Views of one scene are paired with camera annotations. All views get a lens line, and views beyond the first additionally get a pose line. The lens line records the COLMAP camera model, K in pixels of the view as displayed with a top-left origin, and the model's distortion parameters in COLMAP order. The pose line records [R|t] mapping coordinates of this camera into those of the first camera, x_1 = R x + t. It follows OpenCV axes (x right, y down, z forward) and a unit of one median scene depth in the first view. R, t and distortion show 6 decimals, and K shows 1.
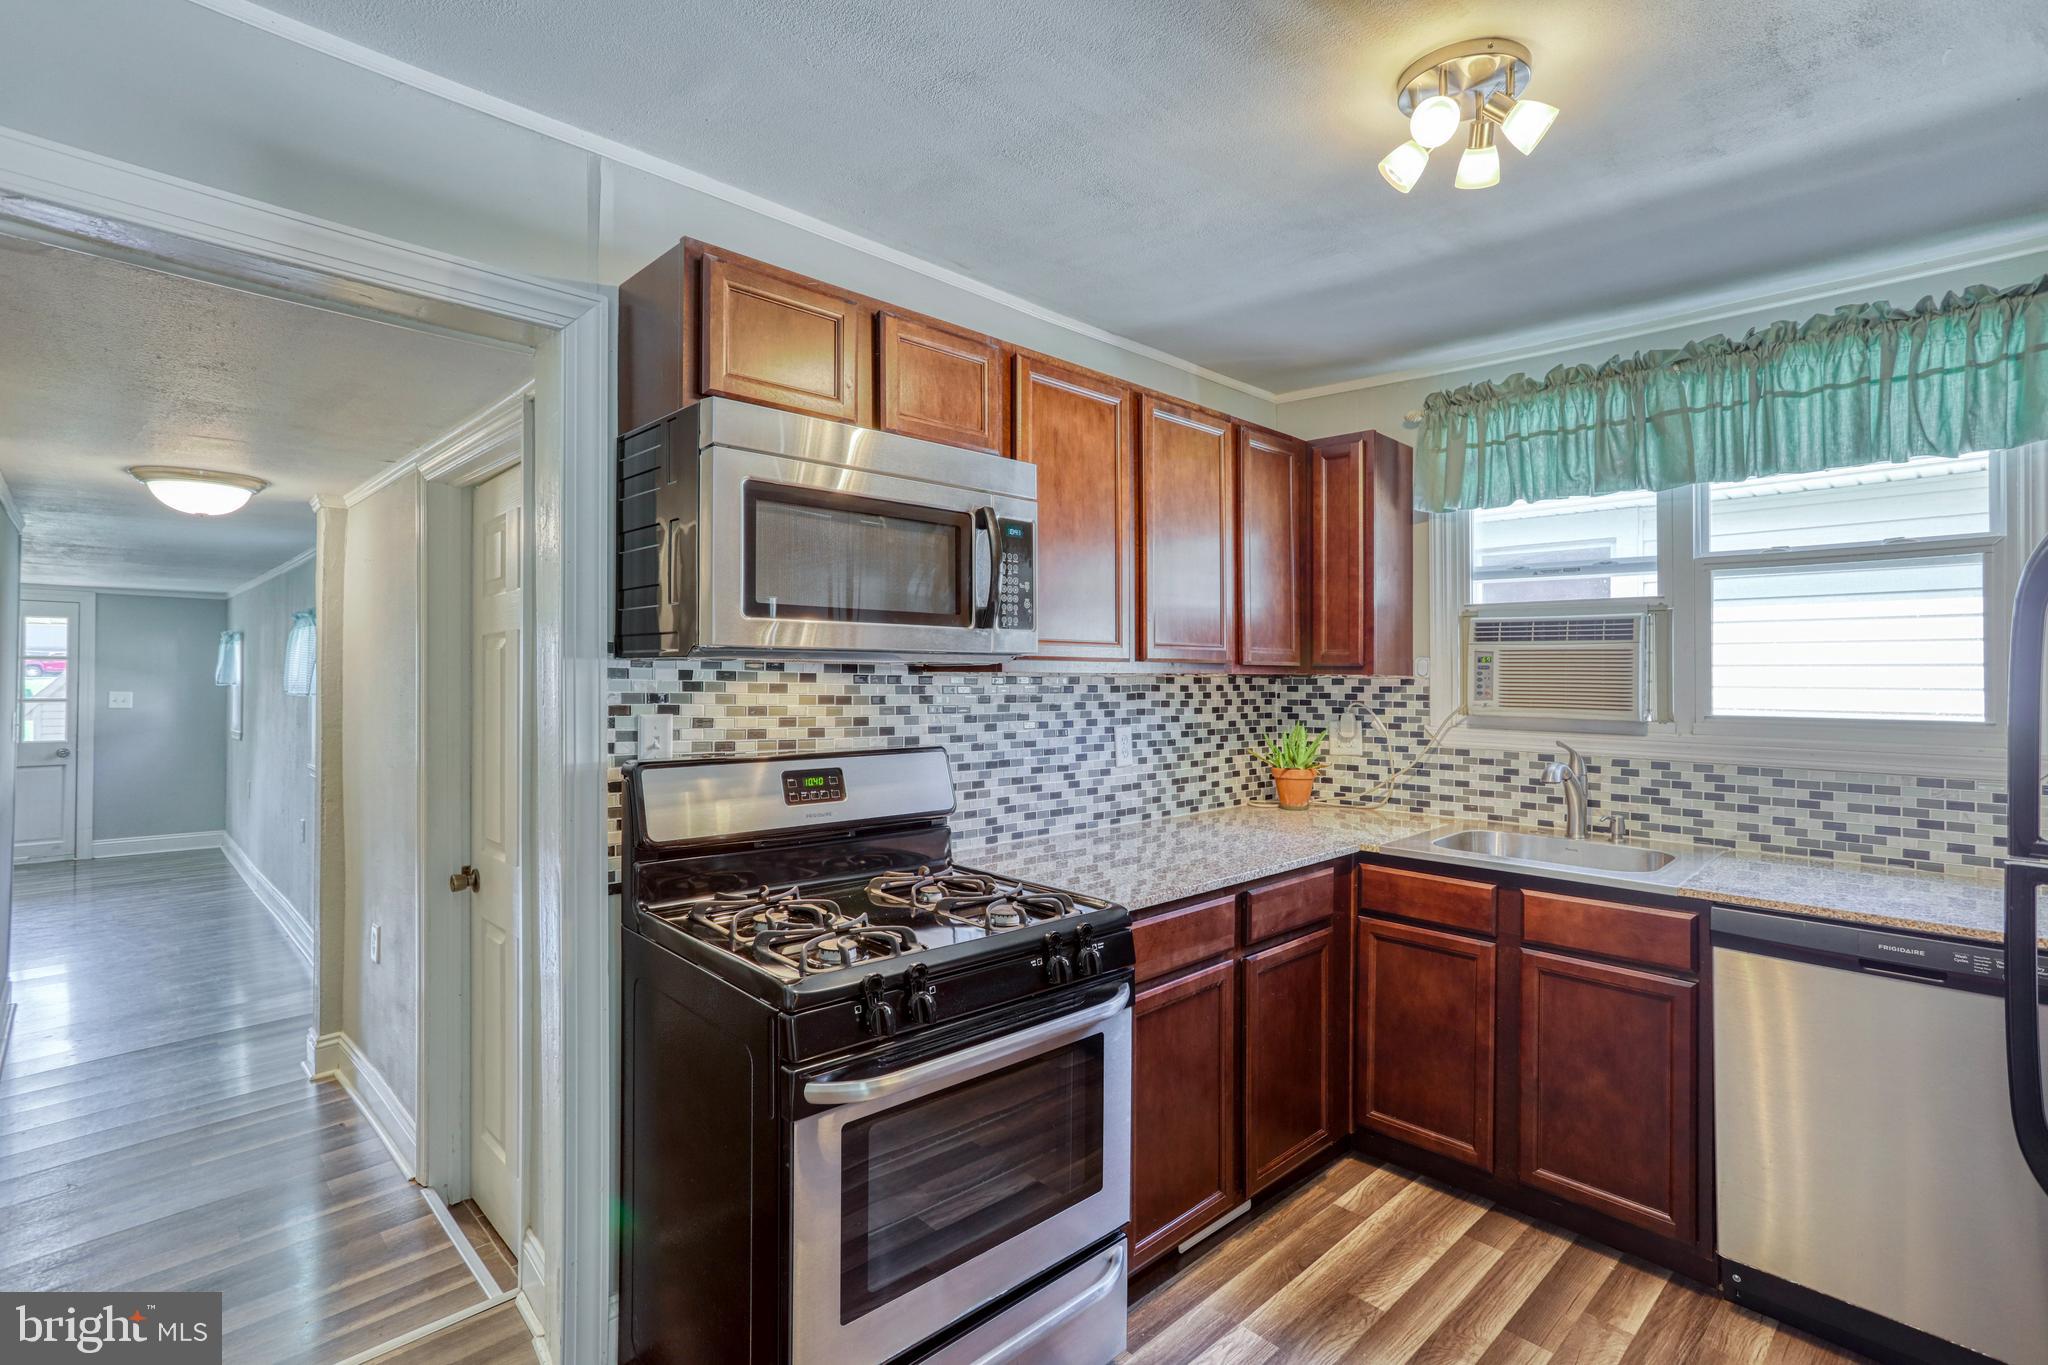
lens RADIAL K [[980.3, 0, 980.8], [0, 980.3, 641.5], [0, 0, 1]] dist [-0.045078, 0.023554]
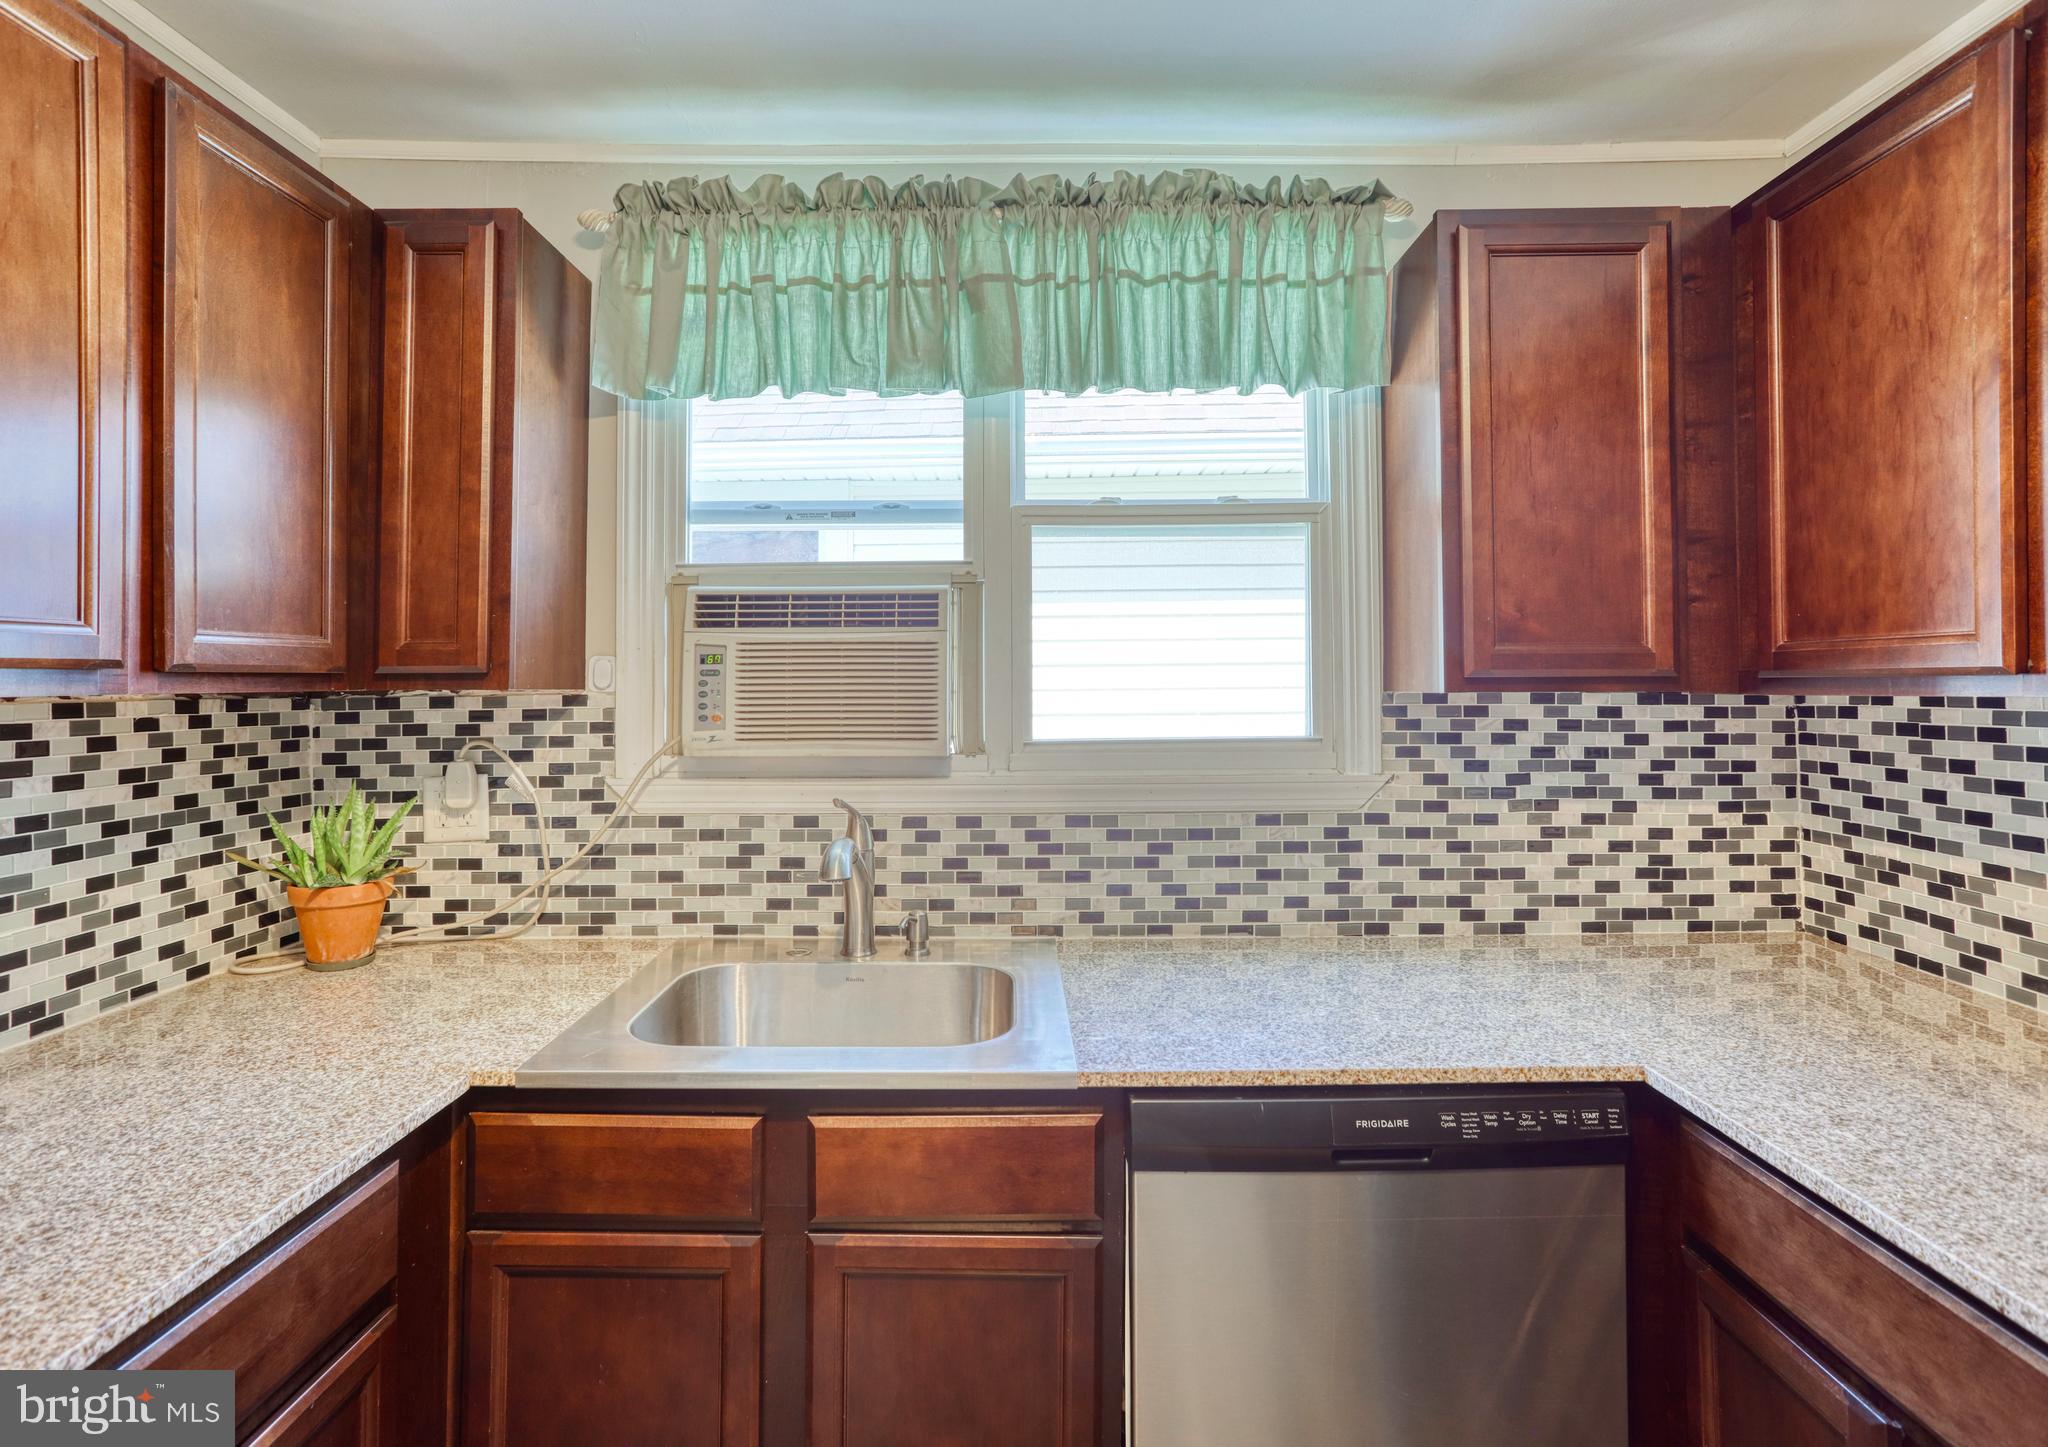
lens RADIAL K [[1070.1, 0, 1031.9], [0, 1070.1, 650.3], [0, 0, 1]] dist [-0.013694, 0.016739]
pose [[0.678984, 0.007077, 0.734119, 0.199980], [-0.010079, 0.999949, -0.000317, 0.012569], [-0.734083, -0.007184, 0.679021, 0.470029]]
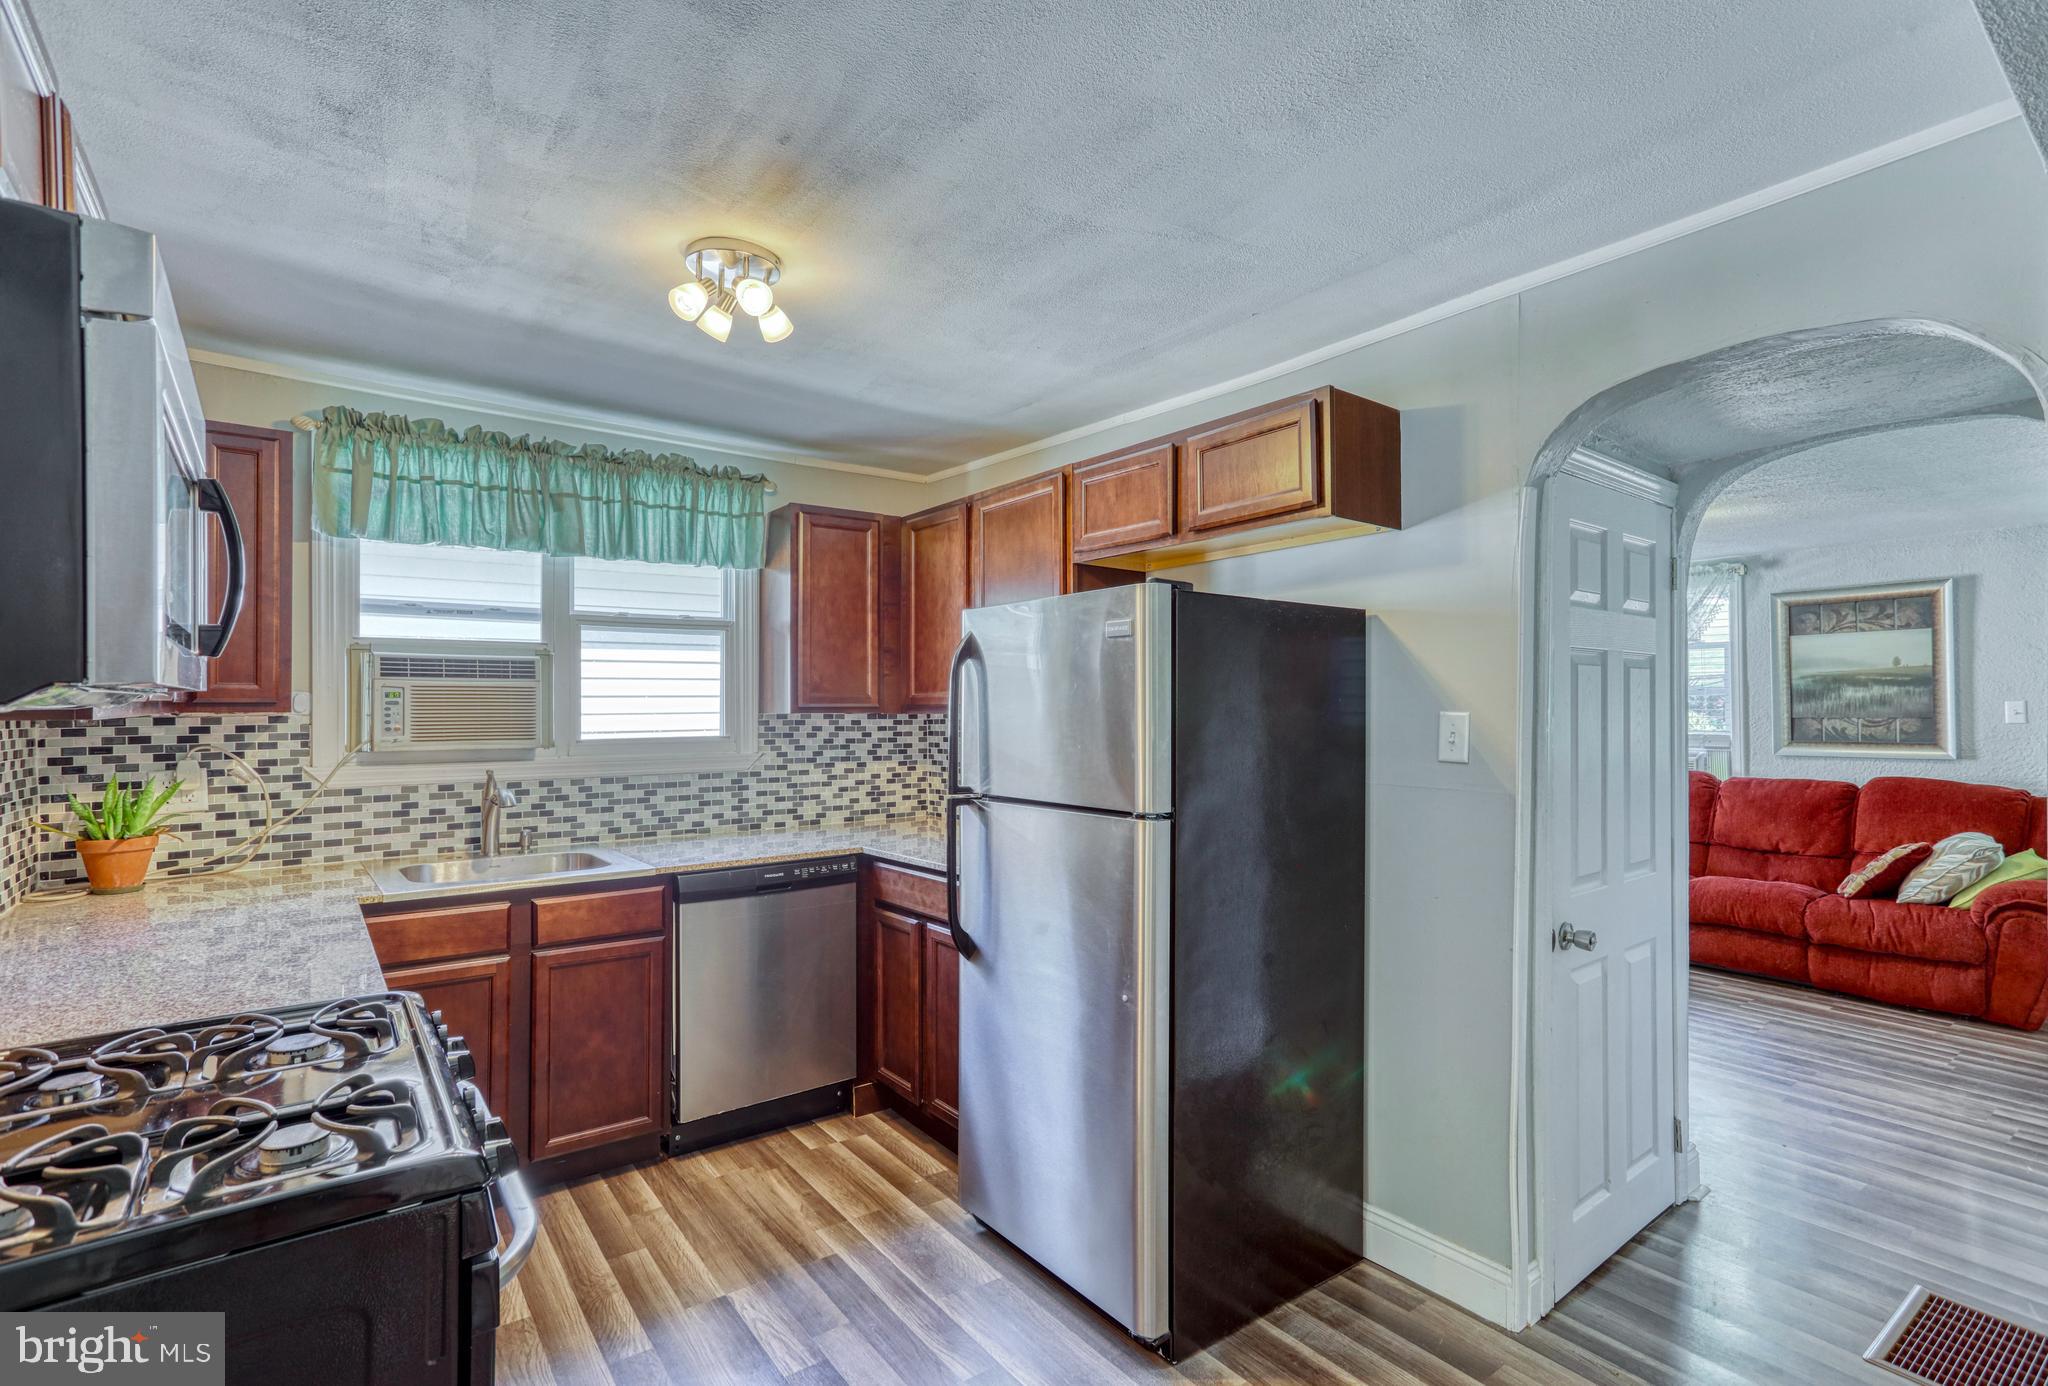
lens RADIAL K [[980.3, 0, 1013.7], [0, 980.3, 693.2], [0, 0, 1]] dist [-0.045078, 0.023554]
pose [[0.102691, 0.005486, 0.994698, -0.434591], [-0.023007, 0.999730, -0.003139, 0.005479], [-0.994447, -0.022562, 0.102789, 0.289853]]
